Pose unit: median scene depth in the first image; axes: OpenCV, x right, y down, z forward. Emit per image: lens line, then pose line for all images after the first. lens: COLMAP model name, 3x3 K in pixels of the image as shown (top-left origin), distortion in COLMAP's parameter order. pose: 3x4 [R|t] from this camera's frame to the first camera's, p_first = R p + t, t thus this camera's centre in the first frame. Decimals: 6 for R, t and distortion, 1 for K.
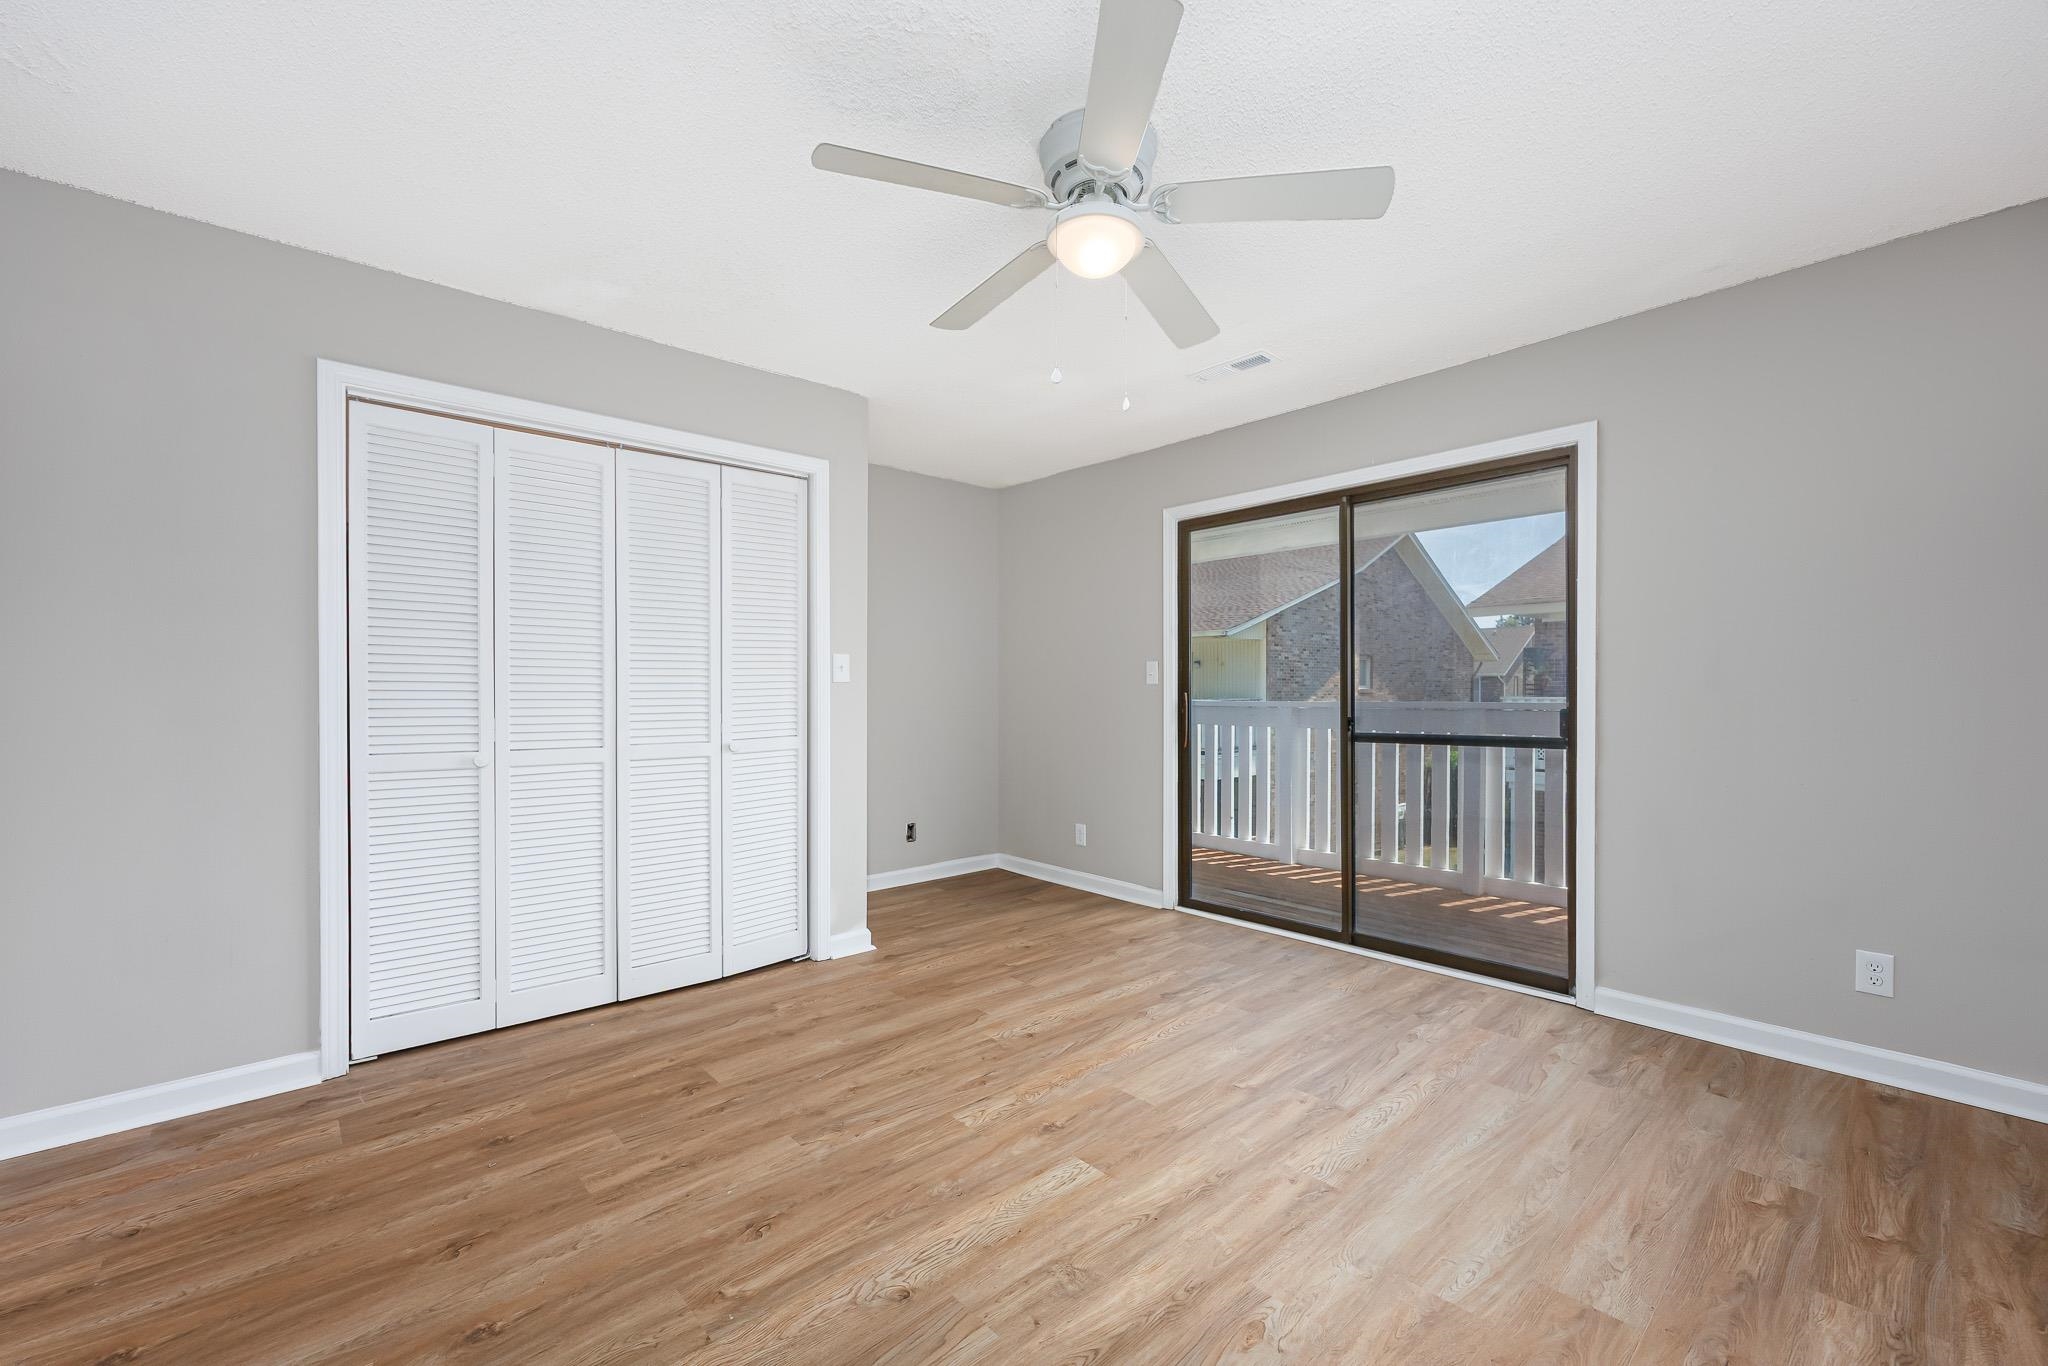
lens RADIAL K [[822.7, 0, 1081.3], [0, 822.7, 674.8], [0, 0, 1]] dist [0.003346, -0.001549]
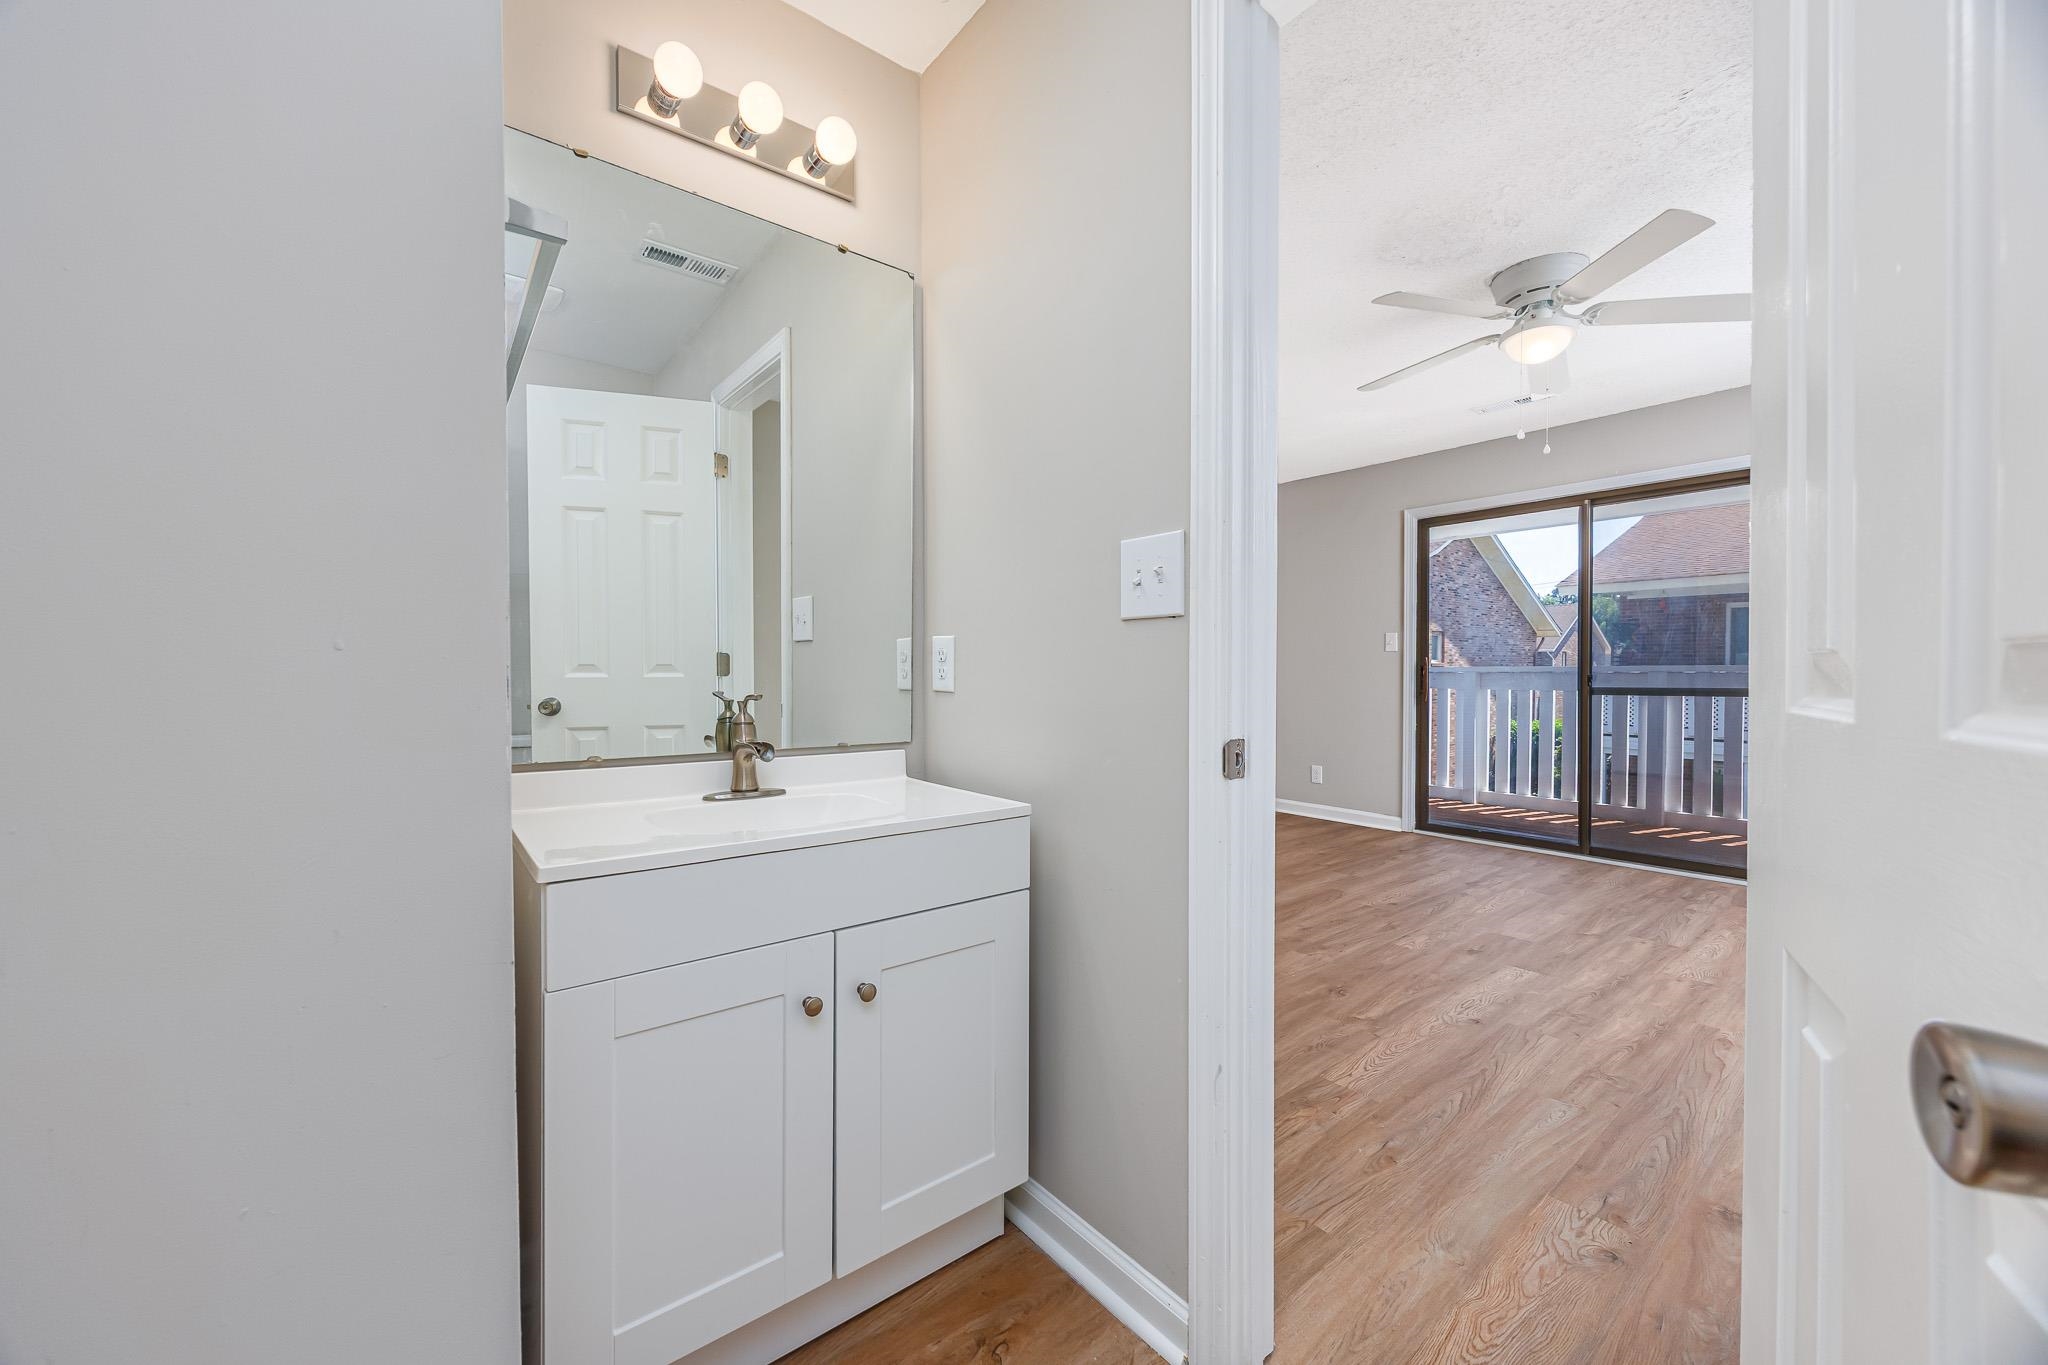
lens RADIAL K [[780.8, 0, 1071.4], [0, 780.8, 654.6], [0, 0, 1]] dist [-0.001972, 0.000215]
pose [[0.998209, 0.002935, -0.059753, -0.548605], [-0.002647, 0.999985, 0.004897, 0.024920], [0.059766, -0.004730, 0.998201, -0.328907]]
